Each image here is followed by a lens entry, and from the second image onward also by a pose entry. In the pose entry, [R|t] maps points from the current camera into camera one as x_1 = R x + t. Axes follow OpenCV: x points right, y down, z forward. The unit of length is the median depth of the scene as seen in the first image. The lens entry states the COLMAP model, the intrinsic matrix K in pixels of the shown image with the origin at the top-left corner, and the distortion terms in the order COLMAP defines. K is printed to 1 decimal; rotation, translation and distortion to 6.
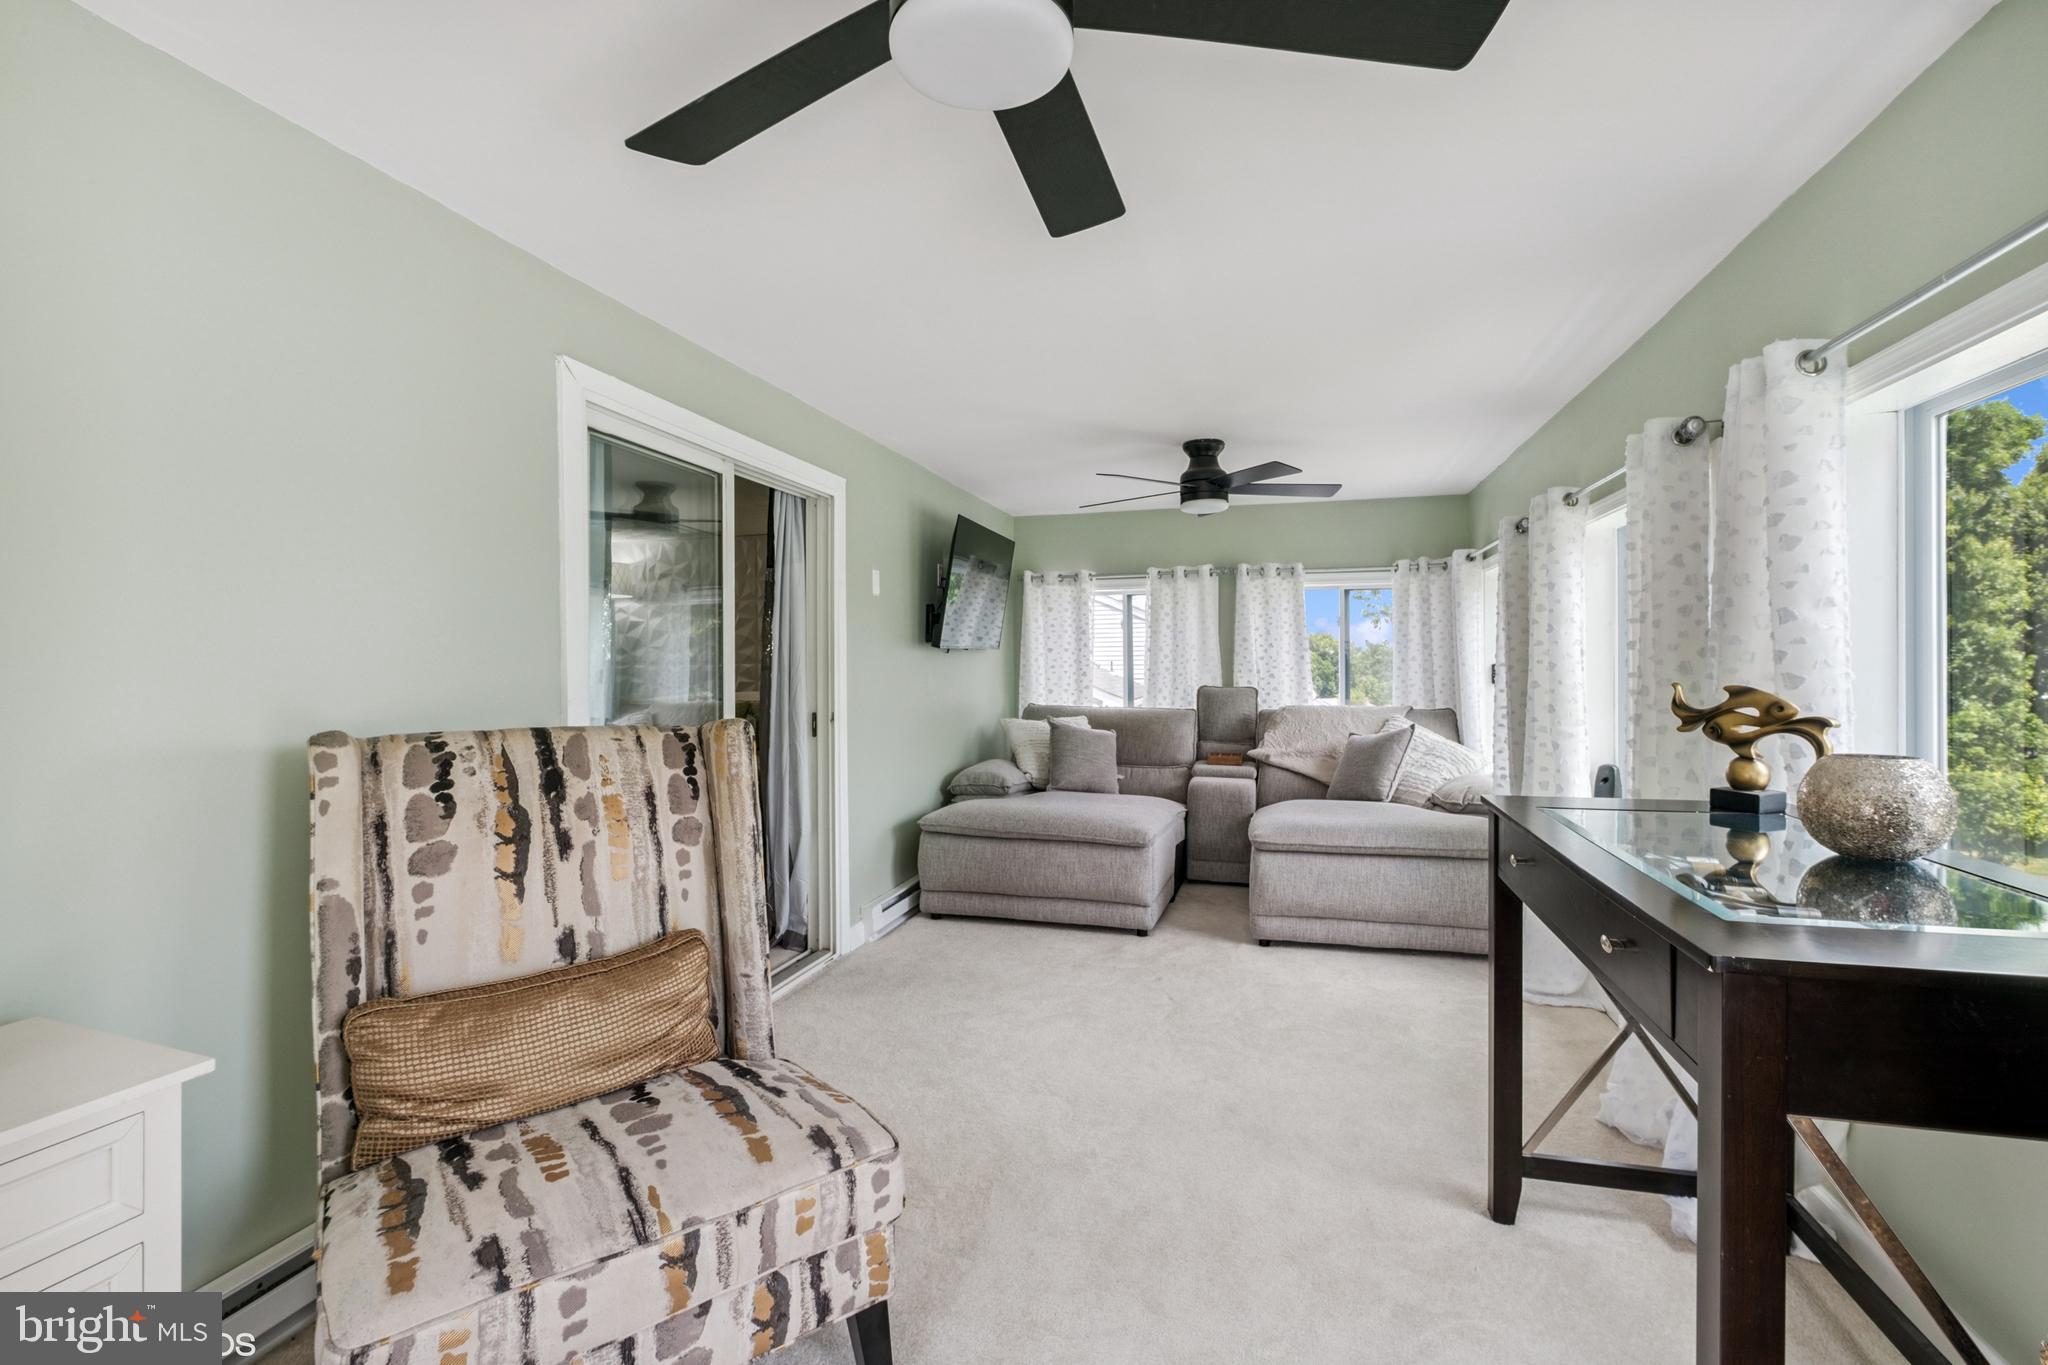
lens RADIAL K [[912.3, 0, 1026.1], [0, 912.3, 672.0], [0, 0, 1]] dist [0.001612, -0.007004]
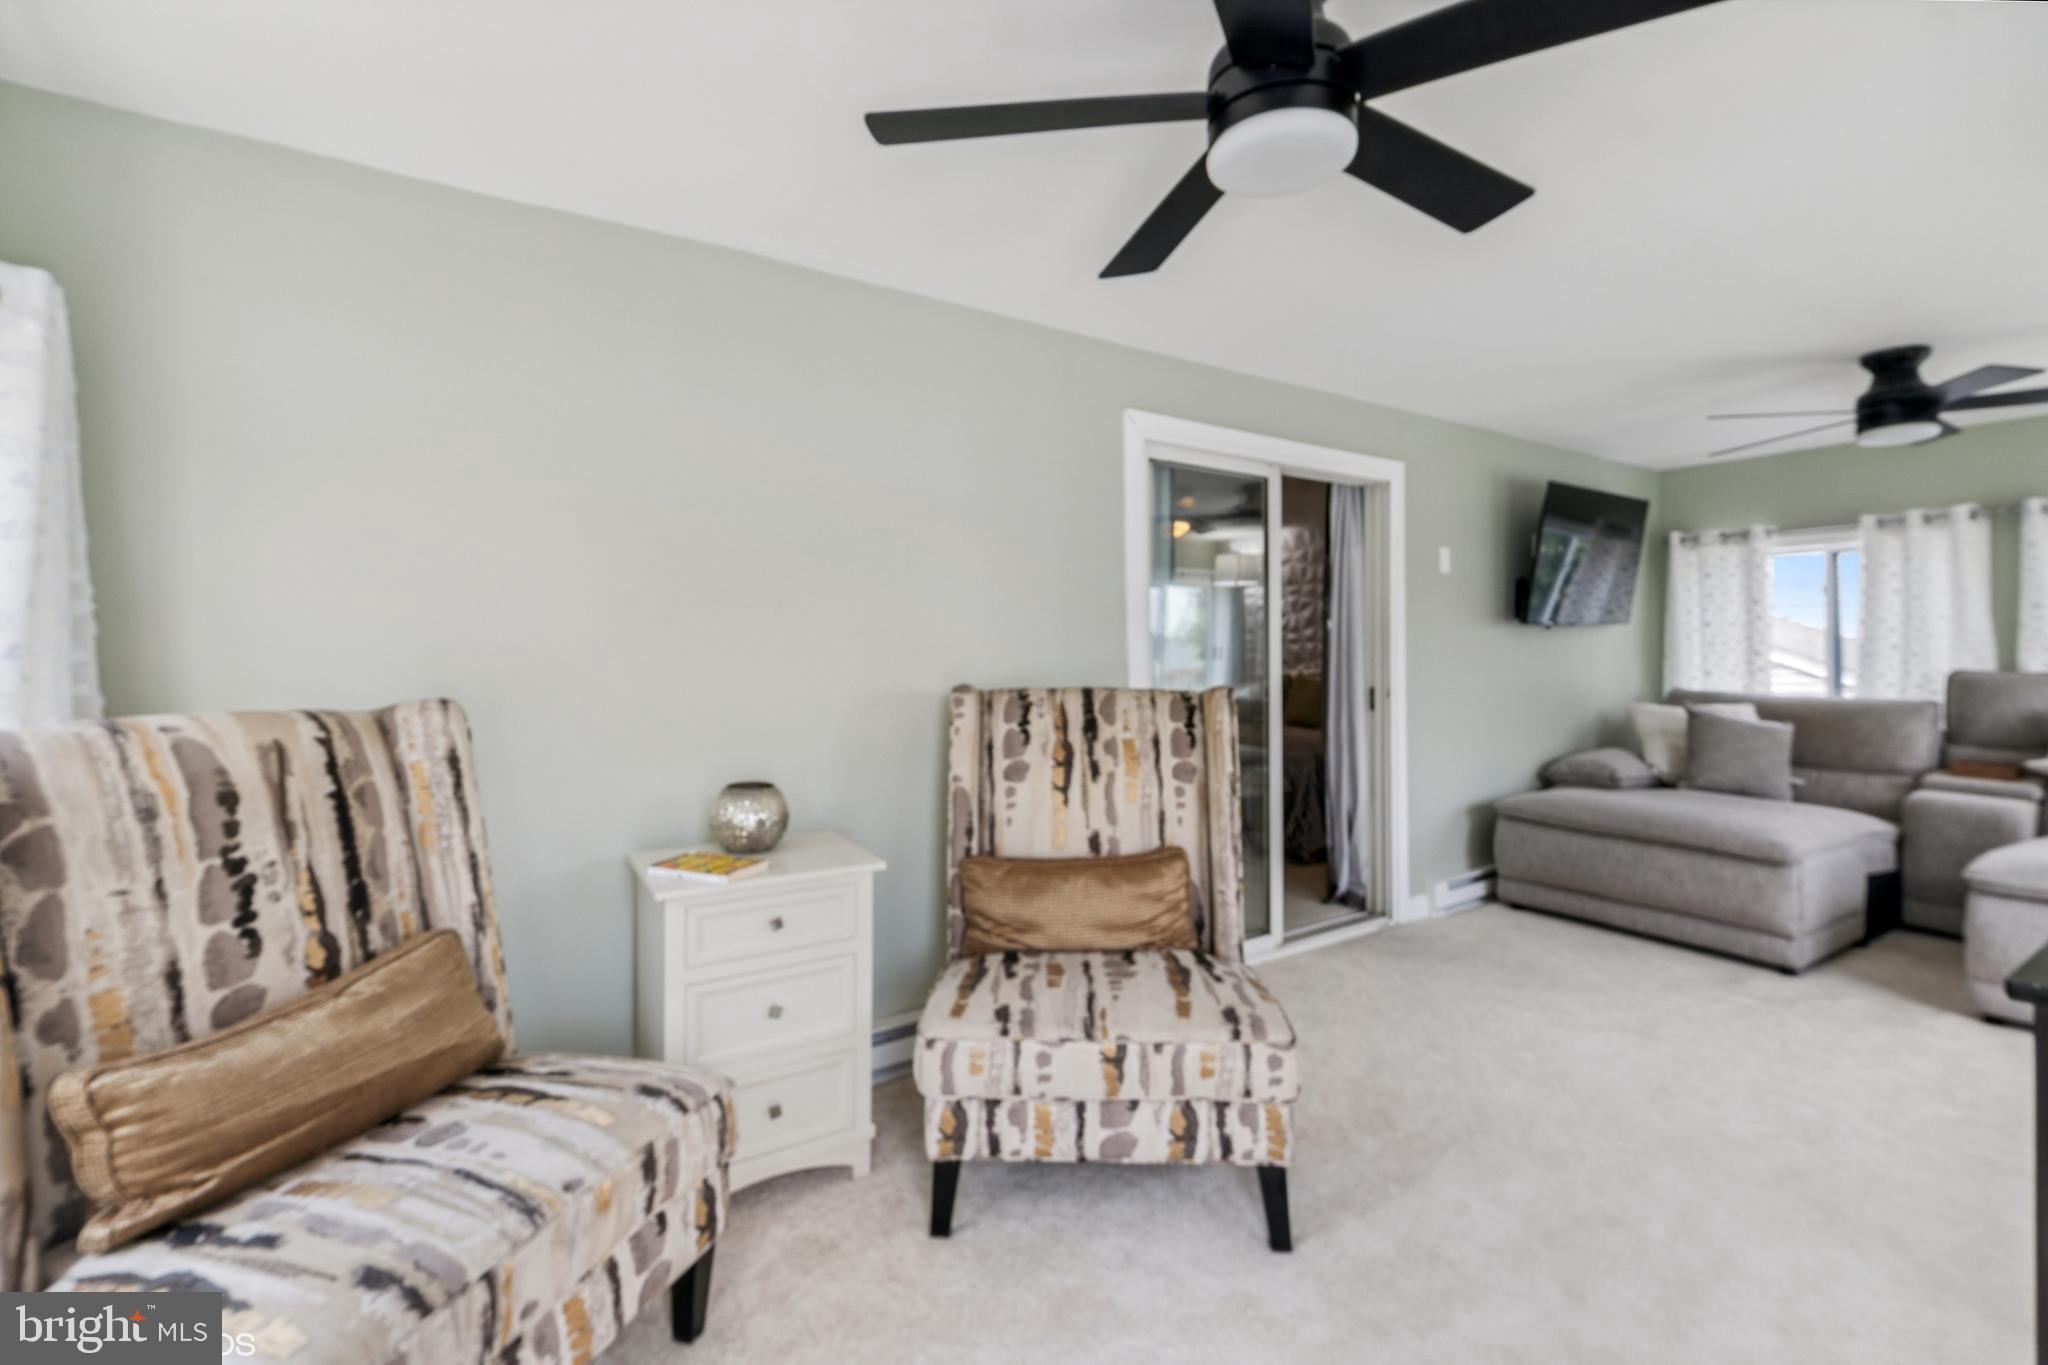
lens RADIAL K [[910.5, 0, 1038.8], [0, 910.5, 643.8], [0, 0, 1]] dist [0.000249, -0.000678]
pose [[0.762960, -0.002298, -0.646441, 0.323487], [-0.002728, 0.999973, -0.006775, 0.004207], [0.646440, 0.006932, 0.762934, -0.115900]]
